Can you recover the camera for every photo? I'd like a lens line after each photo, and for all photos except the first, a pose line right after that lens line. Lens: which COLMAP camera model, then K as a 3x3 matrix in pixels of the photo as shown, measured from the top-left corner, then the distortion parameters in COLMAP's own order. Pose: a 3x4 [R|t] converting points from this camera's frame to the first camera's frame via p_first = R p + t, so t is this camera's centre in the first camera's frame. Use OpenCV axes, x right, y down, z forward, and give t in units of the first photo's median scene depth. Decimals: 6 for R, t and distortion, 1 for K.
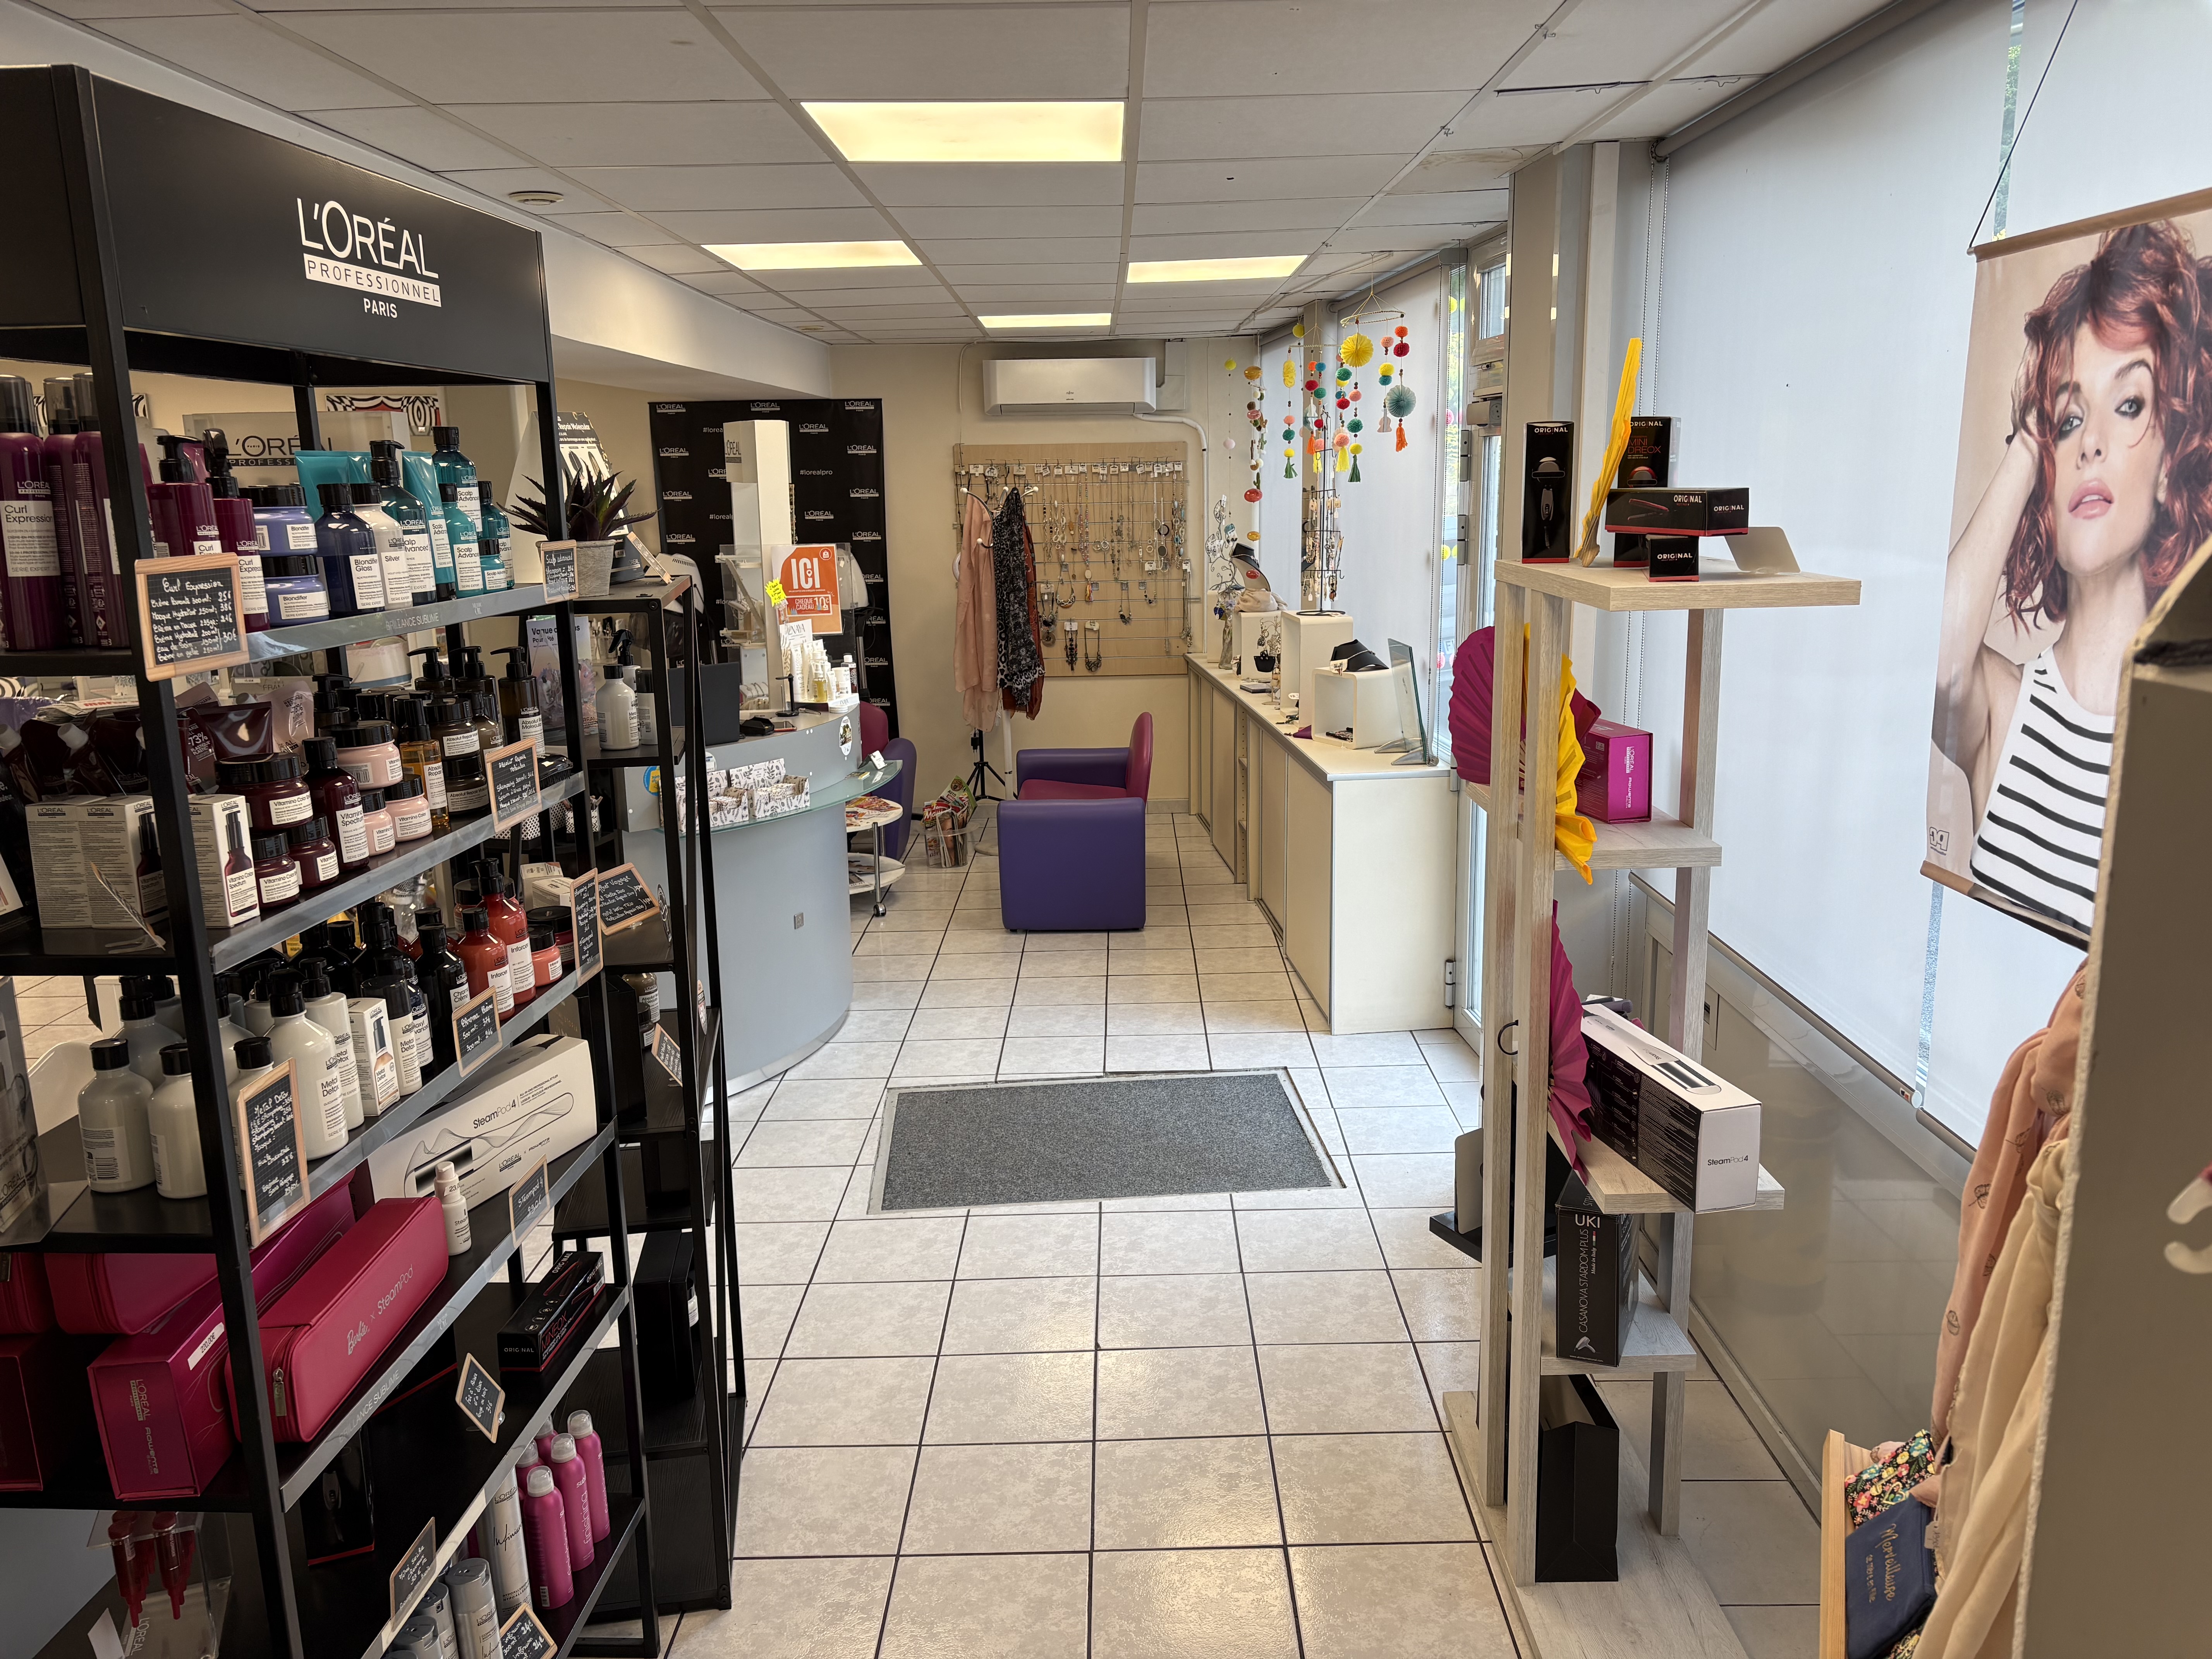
lens RADIAL K [[1679.0, 0, 1107.5], [0, 1679.0, 828.5], [0, 0, 1]] dist [0.004808, -0.000534]
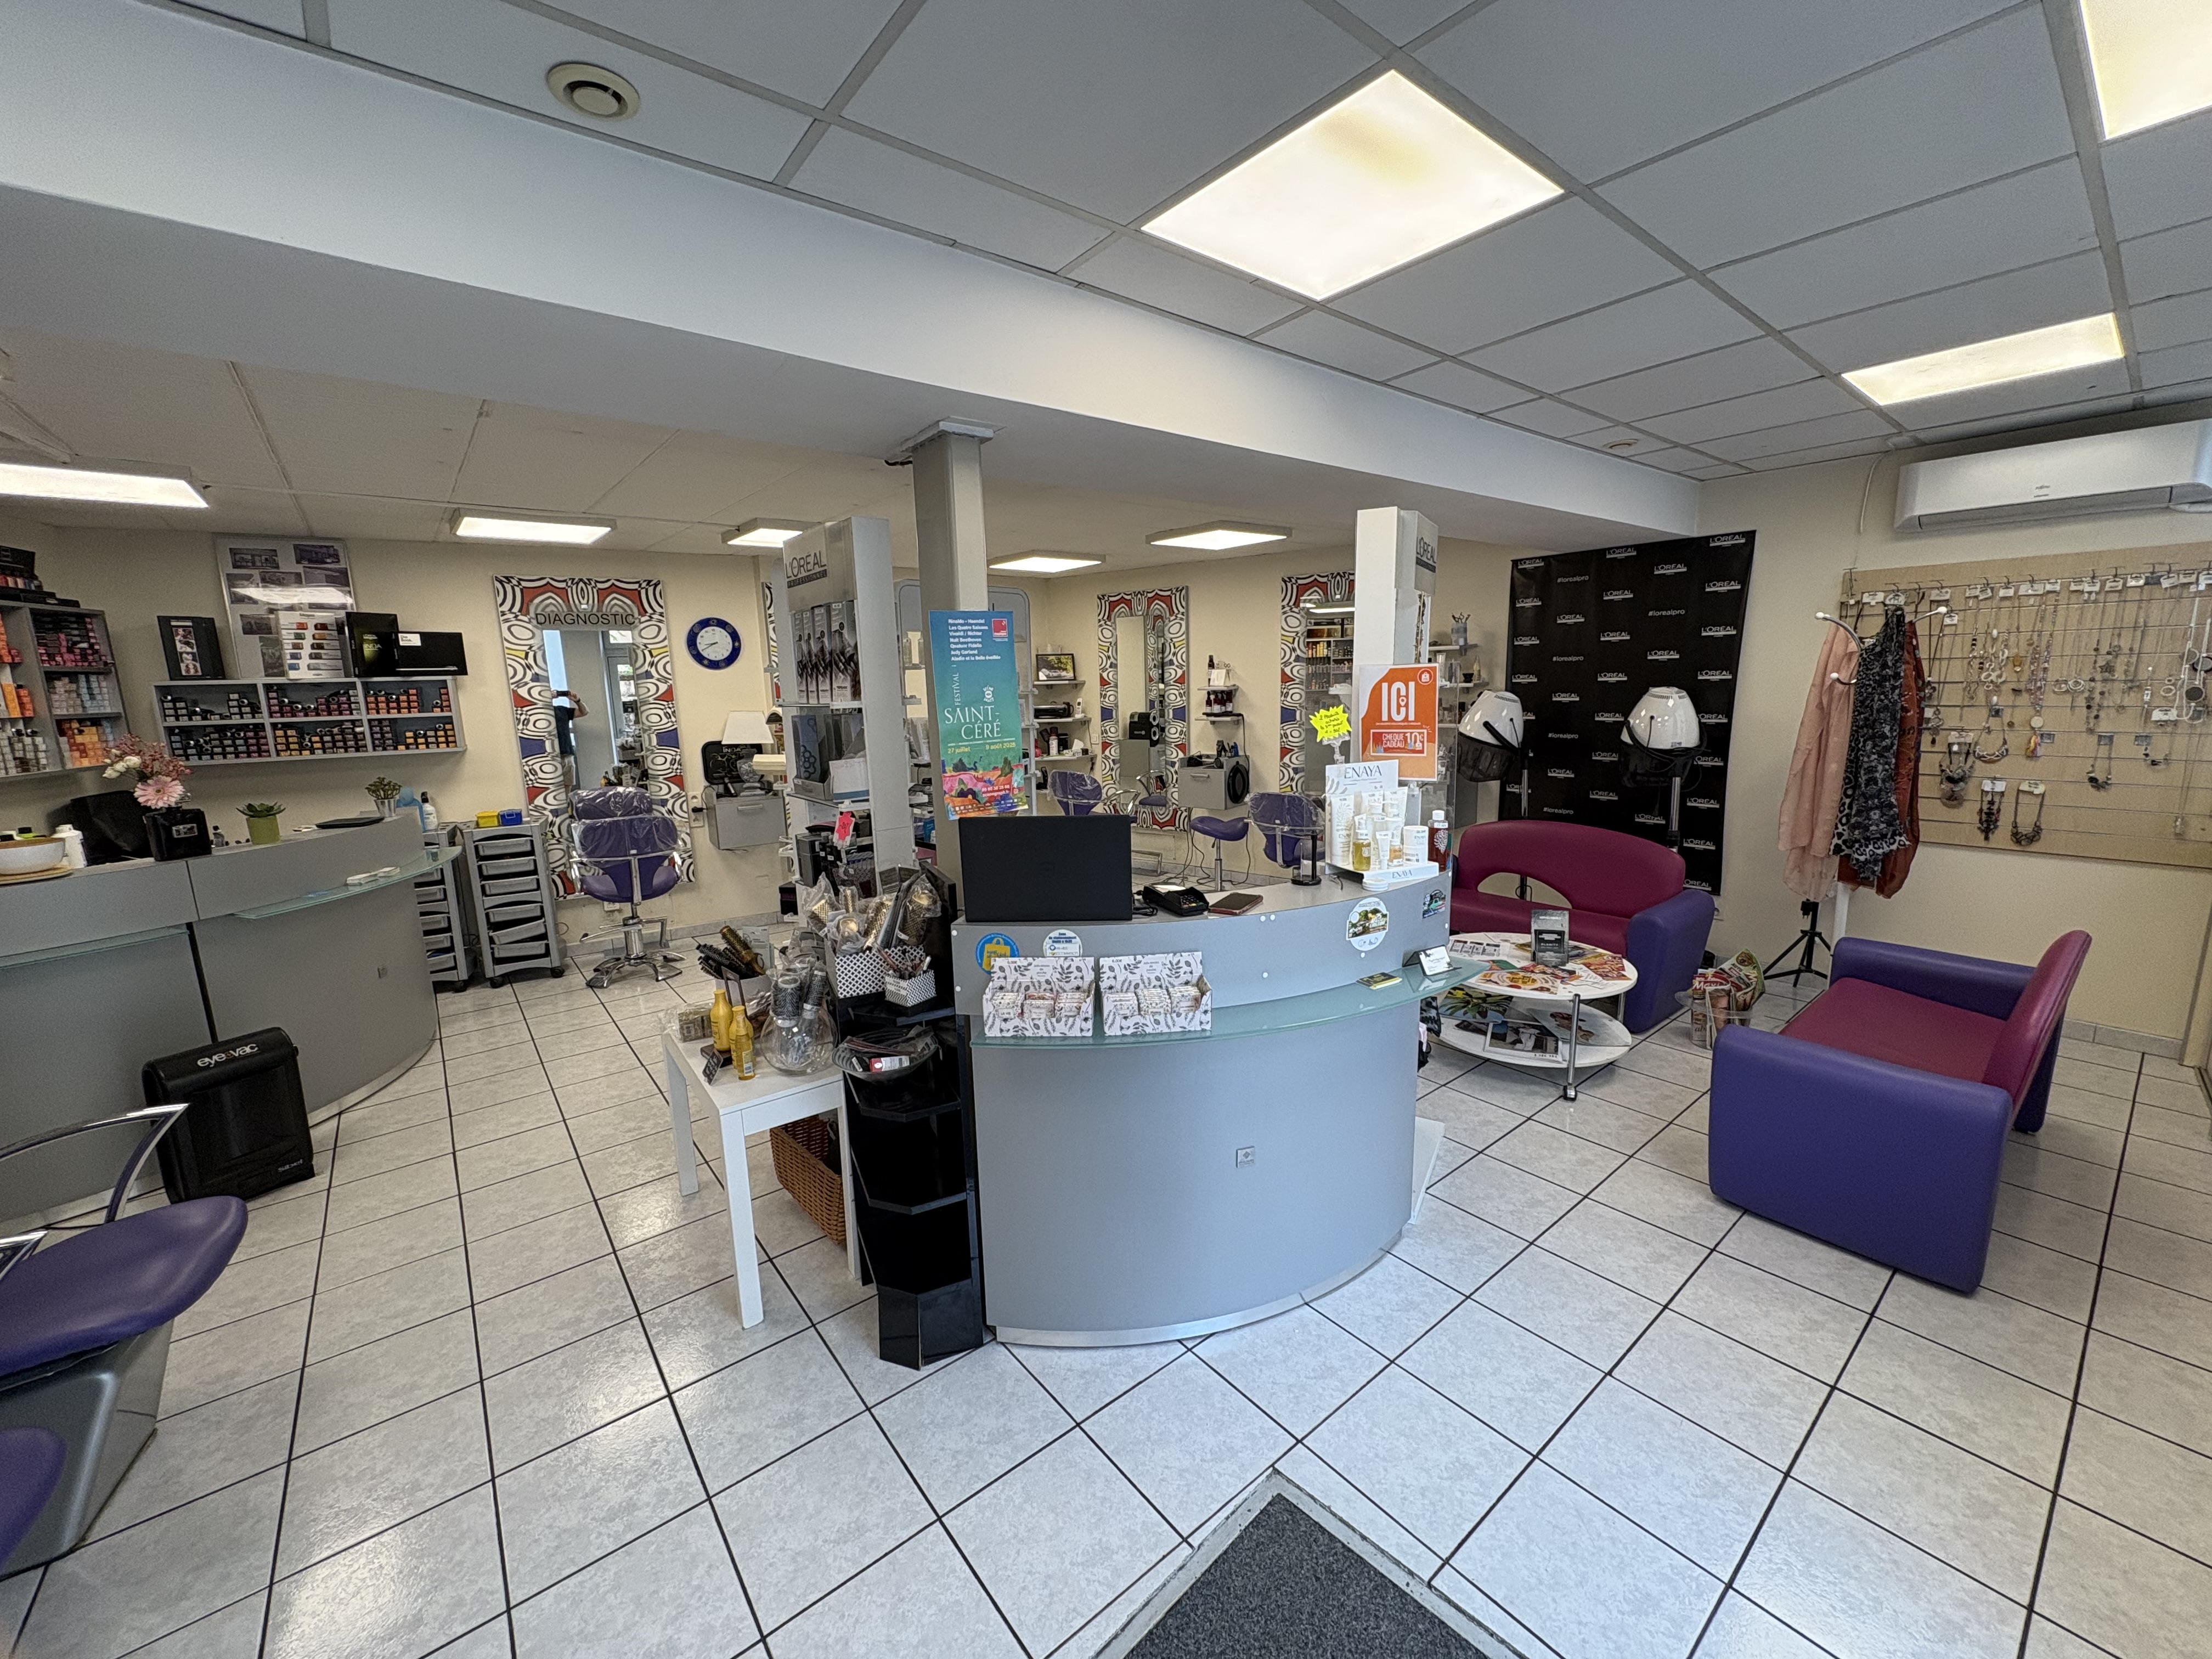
lens RADIAL K [[873.2, 0, 1103.5], [0, 873.2, 831.2], [0, 0, 1]] dist [0.002016, 0.000315]
pose [[0.629456, 0.132801, -0.765604, 0.035309], [-0.143955, 0.988161, 0.053050, -0.063526], [0.763585, 0.076820, 0.641122, 0.431308]]
